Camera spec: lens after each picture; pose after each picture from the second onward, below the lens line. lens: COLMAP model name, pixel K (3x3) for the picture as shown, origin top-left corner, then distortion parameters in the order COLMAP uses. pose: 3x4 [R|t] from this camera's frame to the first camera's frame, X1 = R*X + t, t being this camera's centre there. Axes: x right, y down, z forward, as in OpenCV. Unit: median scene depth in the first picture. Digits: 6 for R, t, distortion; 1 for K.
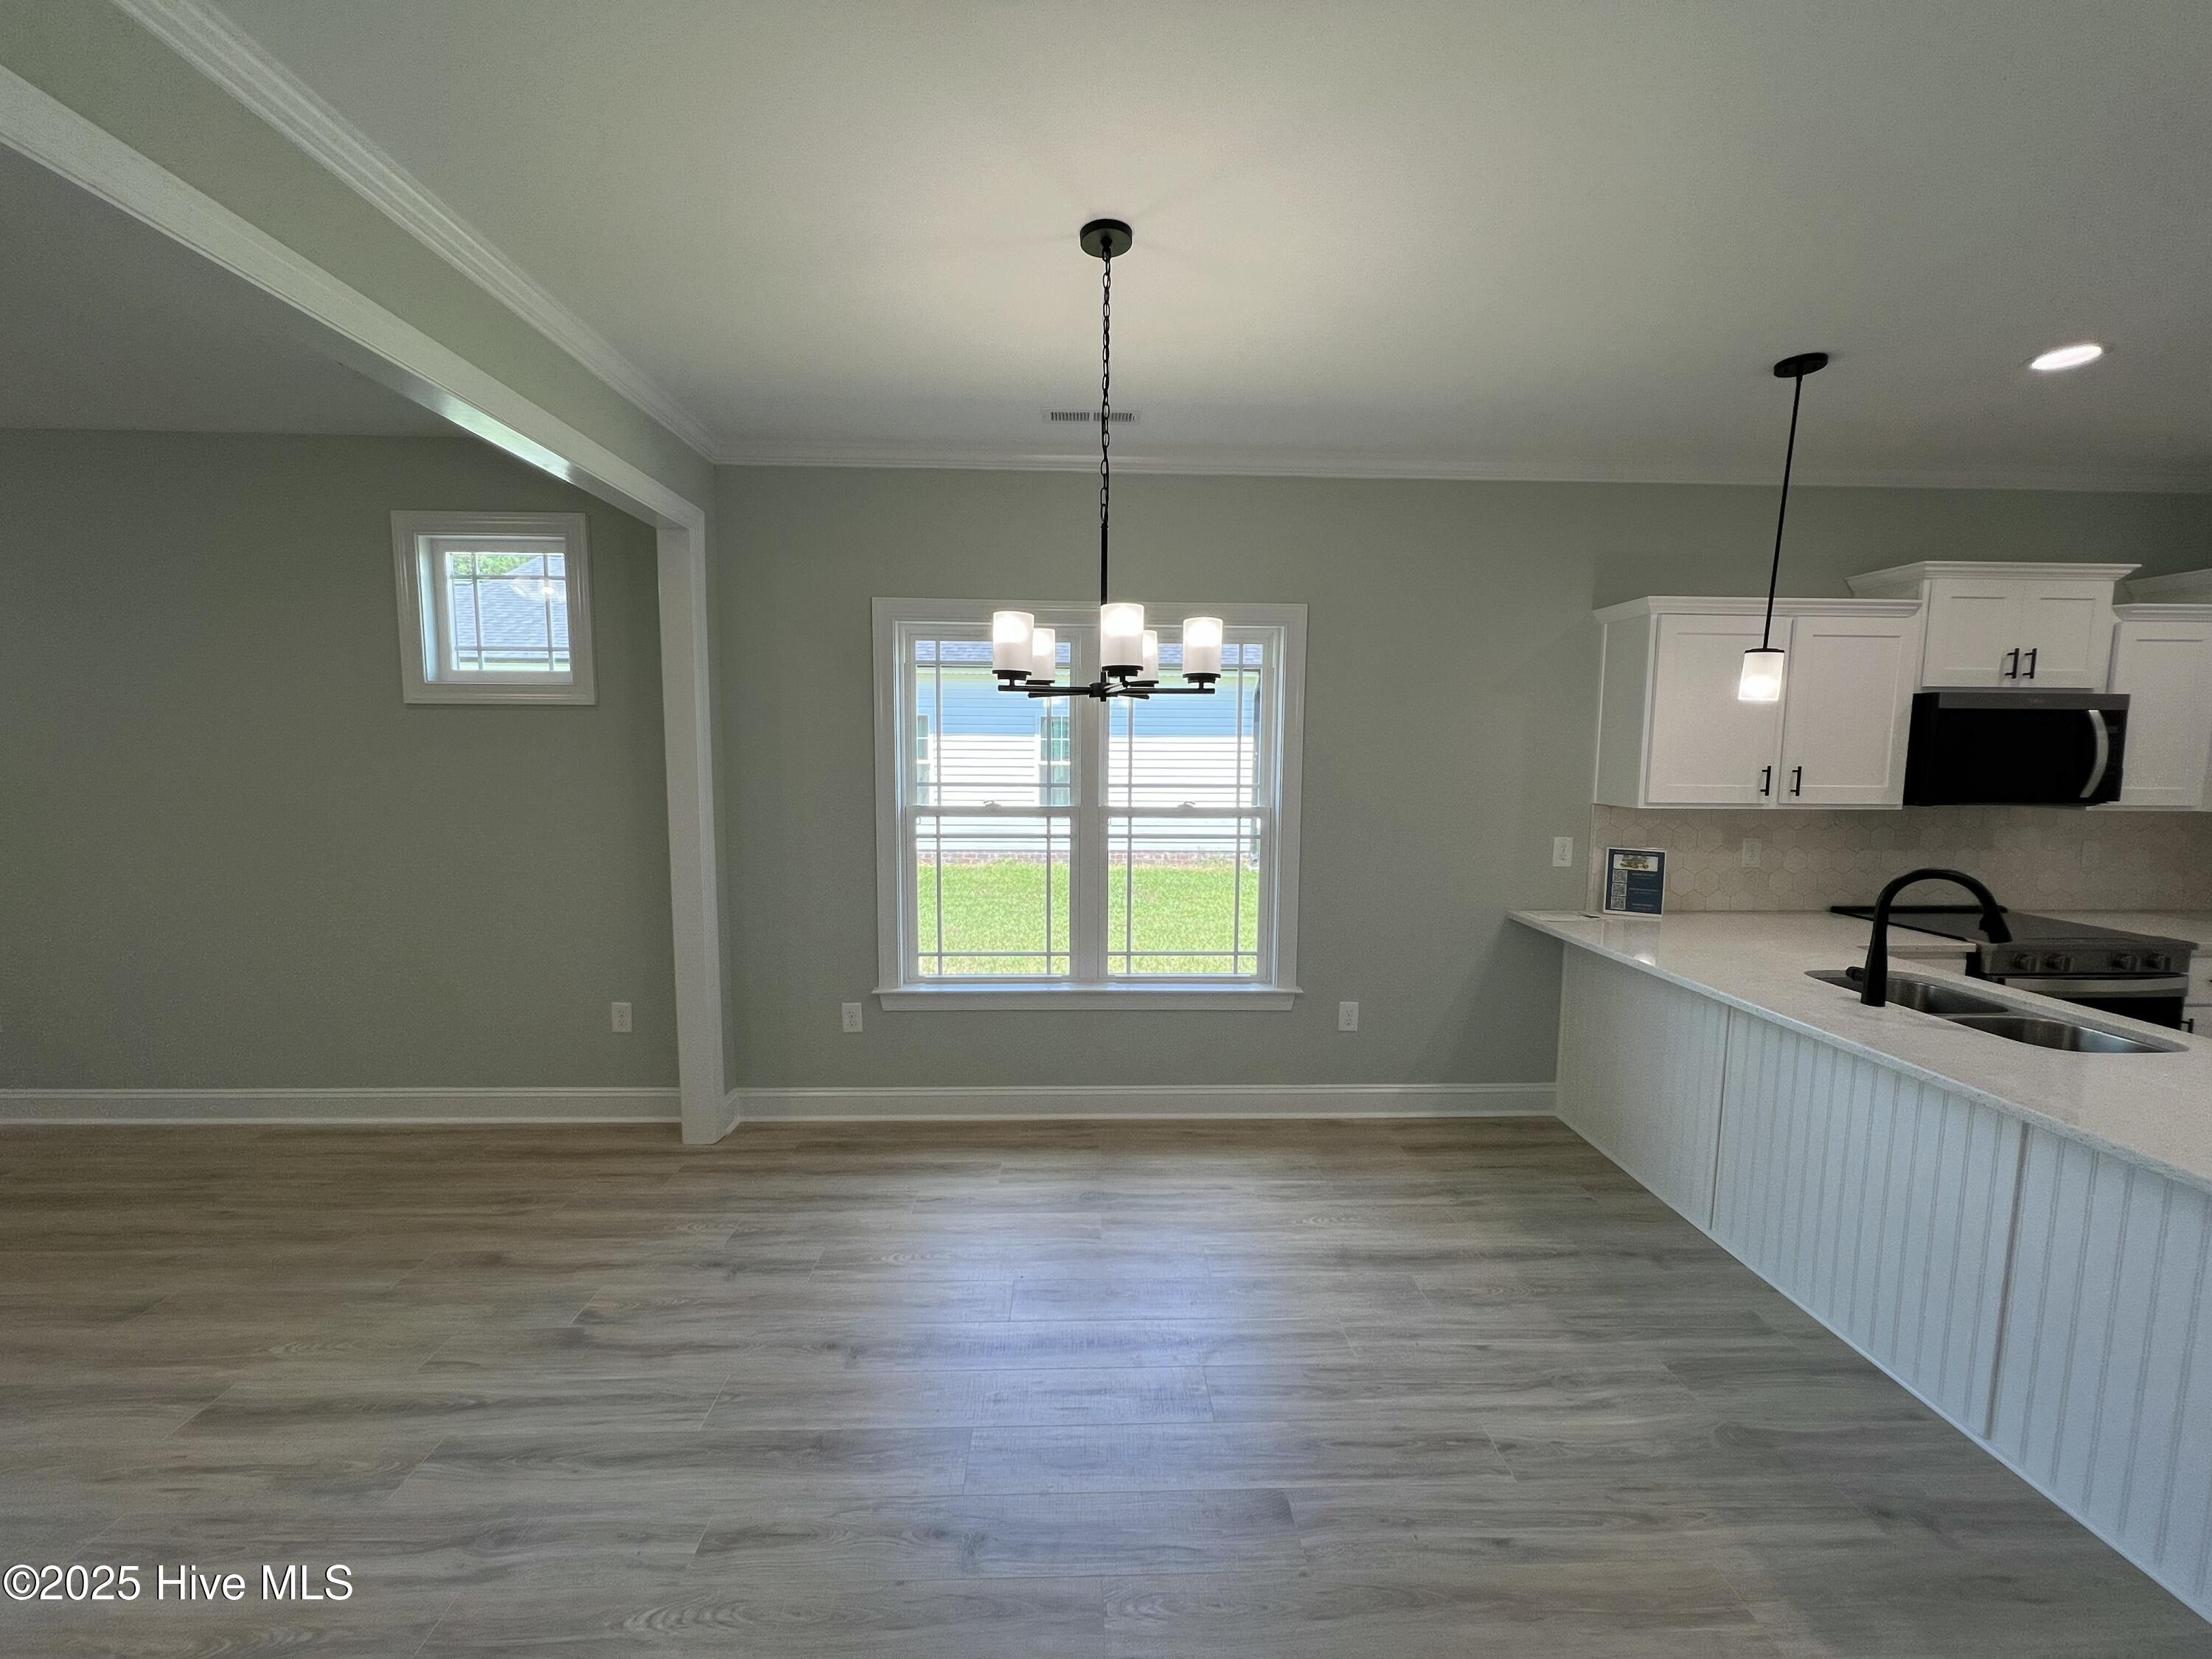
lens RADIAL K [[887.4, 0, 1106.0], [0, 887.4, 829.5], [0, 0, 1]] dist [-0.003526, -0.000320]
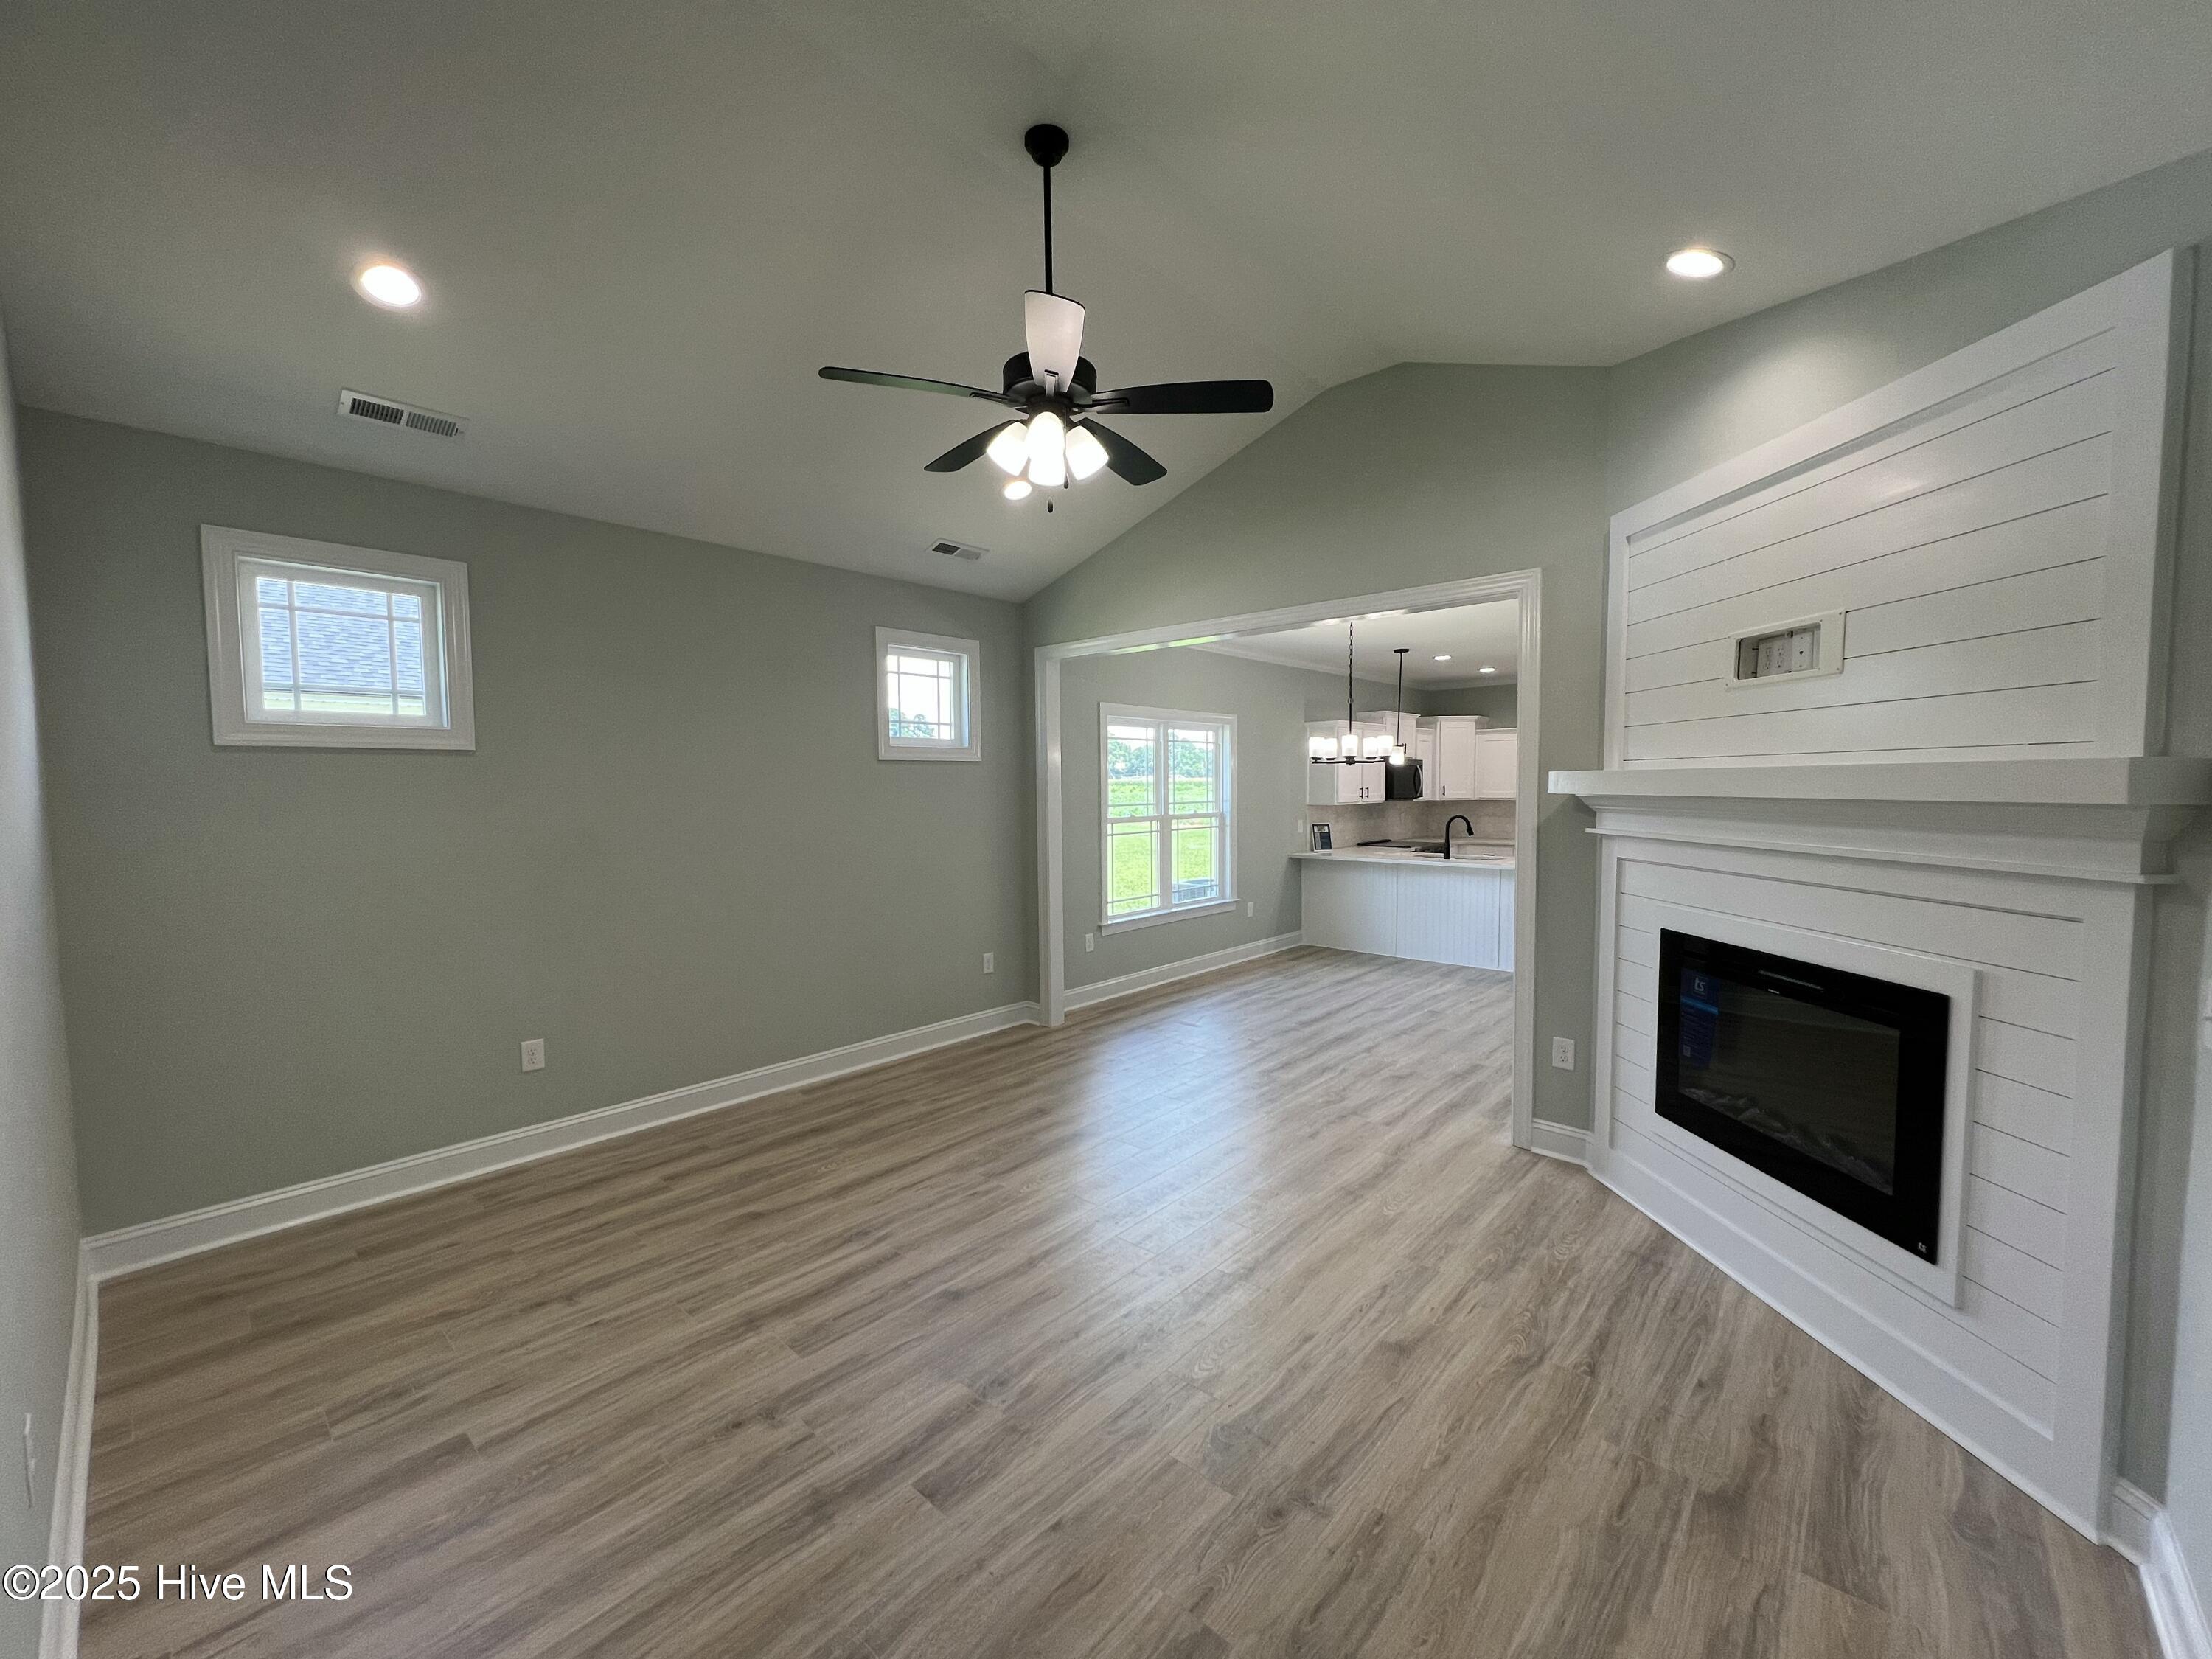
lens RADIAL K [[878.8, 0, 1105.8], [0, 878.8, 836.1], [0, 0, 1]] dist [-0.005533, 0.000195]
pose [[0.694828, -0.057538, 0.716870, -1.612834], [0.081862, 0.996643, 0.000649, 0.008195], [-0.714502, 0.058233, 0.697206, -0.241750]]
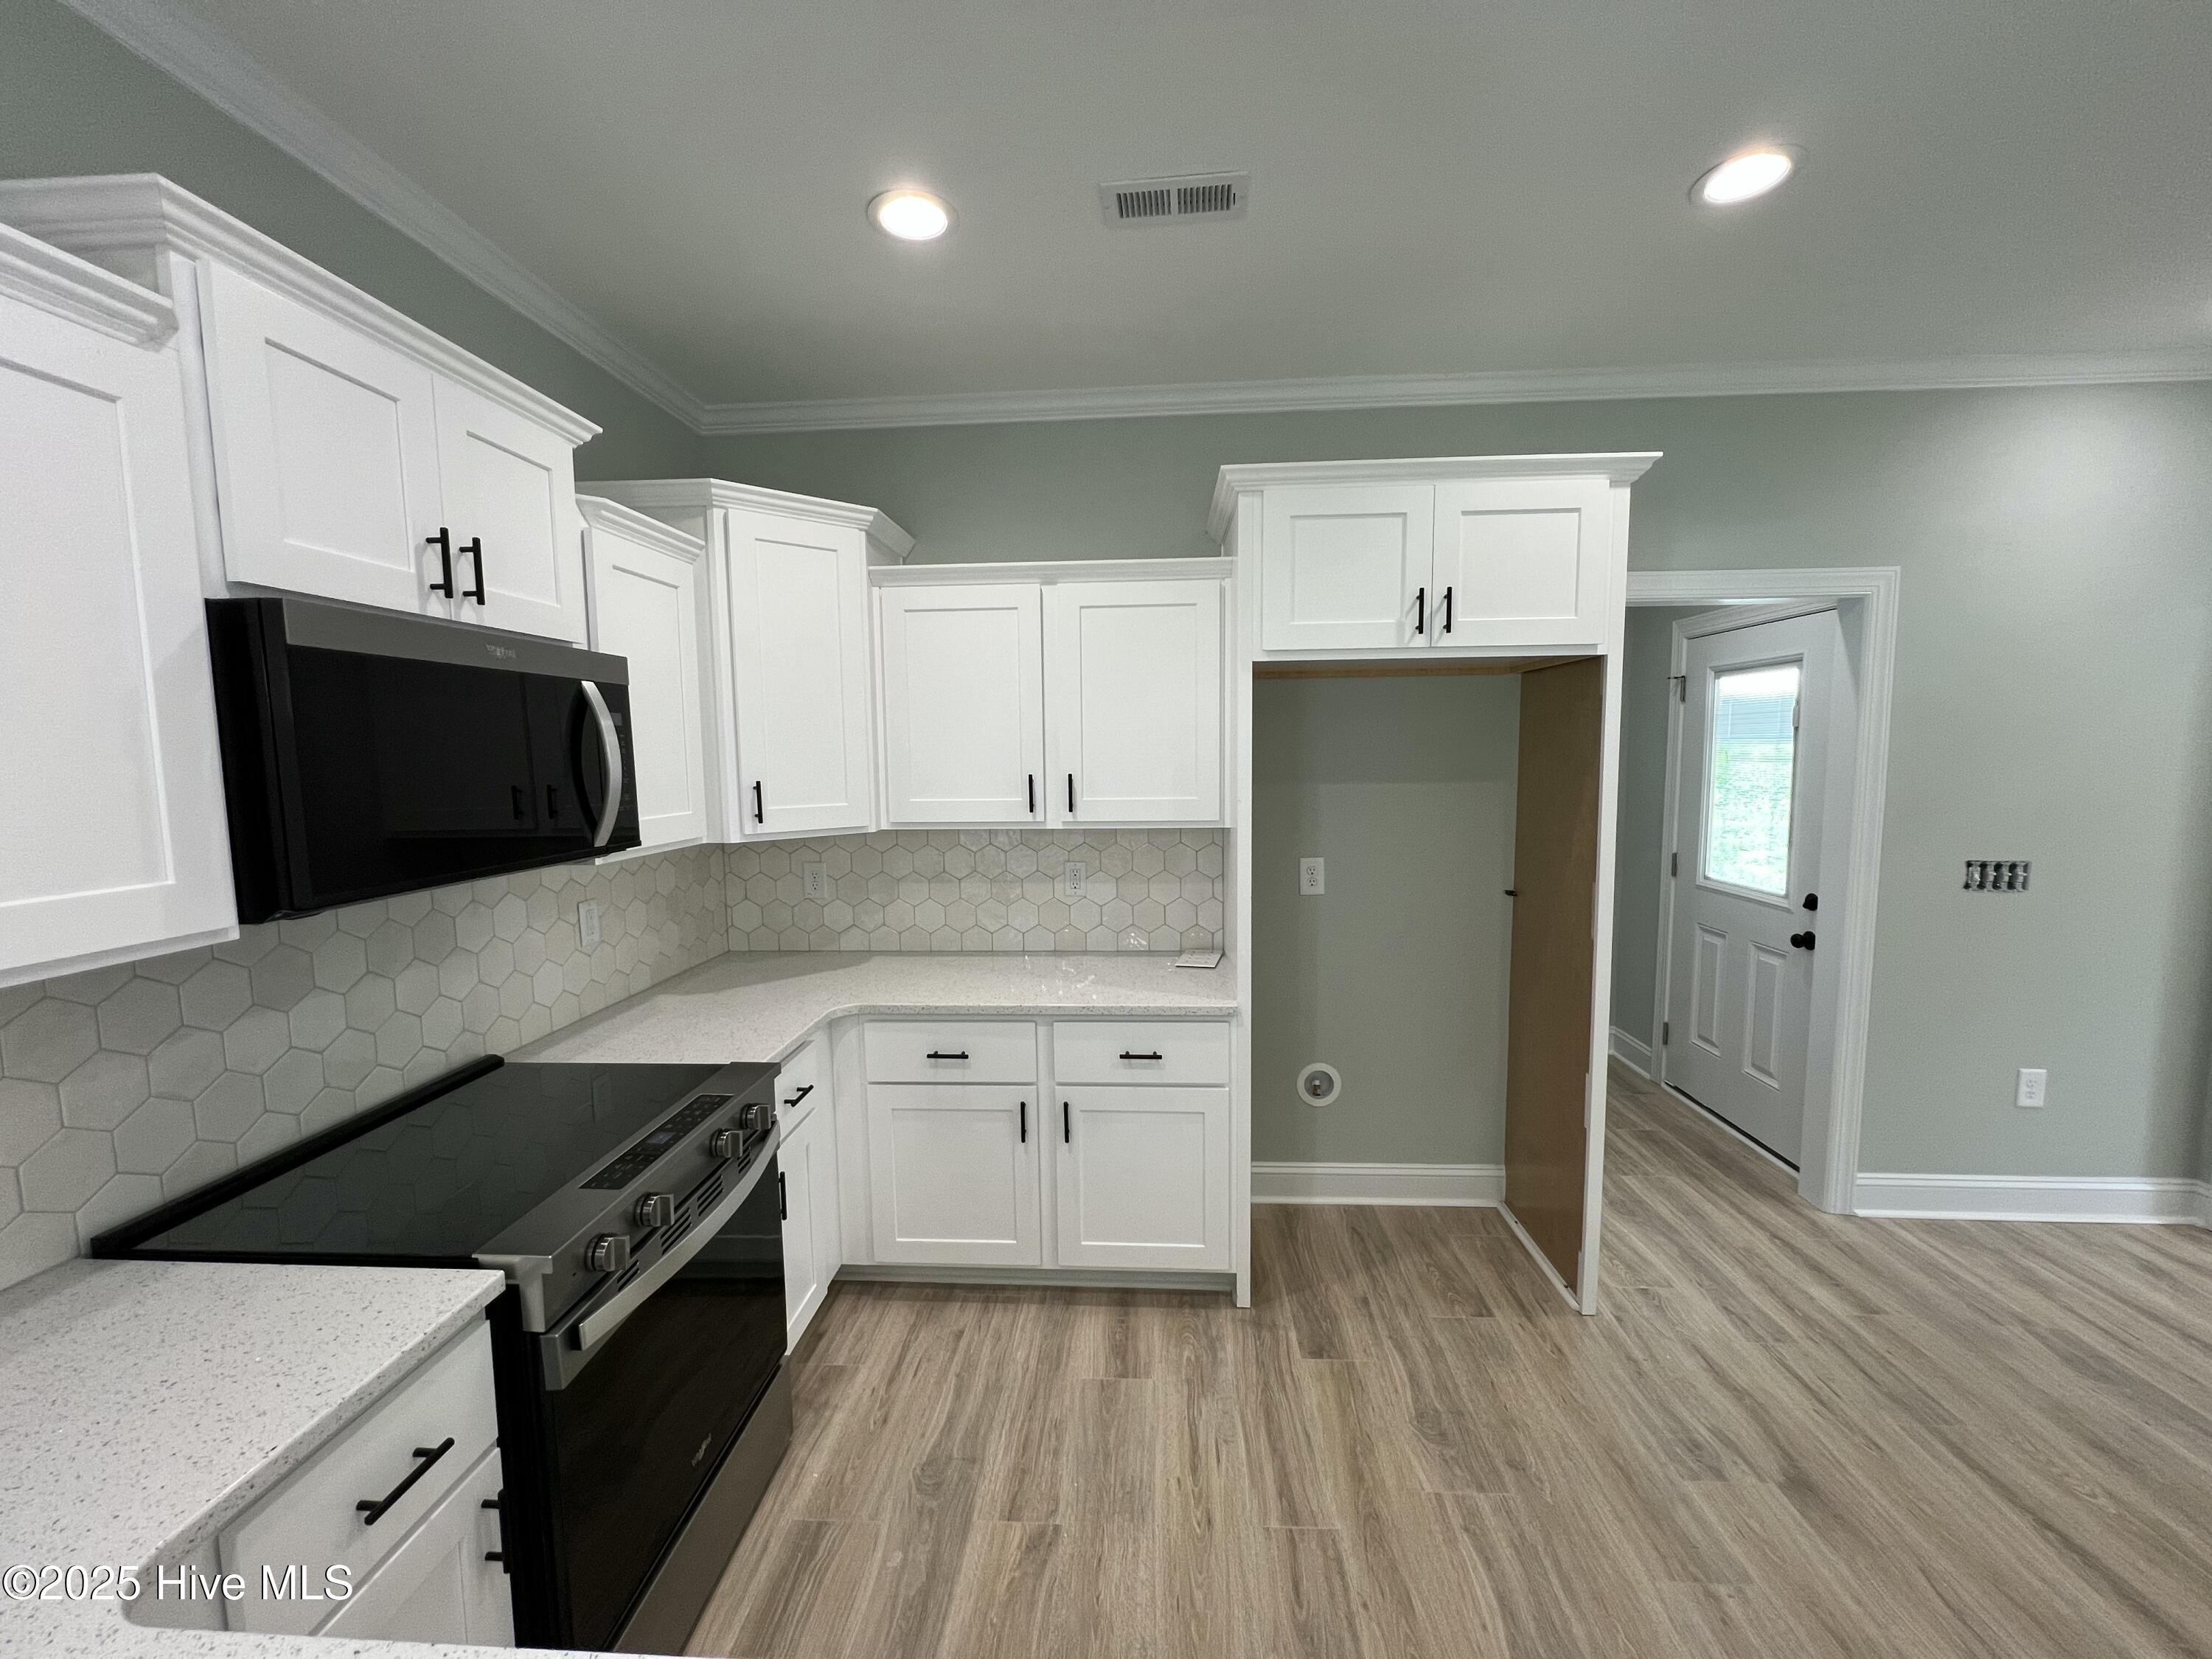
lens RADIAL K [[878.8, 0, 1105.8], [0, 878.8, 836.1], [0, 0, 1]] dist [-0.005533, 0.000195]
pose [[0.089223, -0.106855, 0.990263, 0.618181], [0.106478, 0.989554, 0.097184, -0.061569], [-0.990304, 0.096770, 0.099668, 0.650783]]
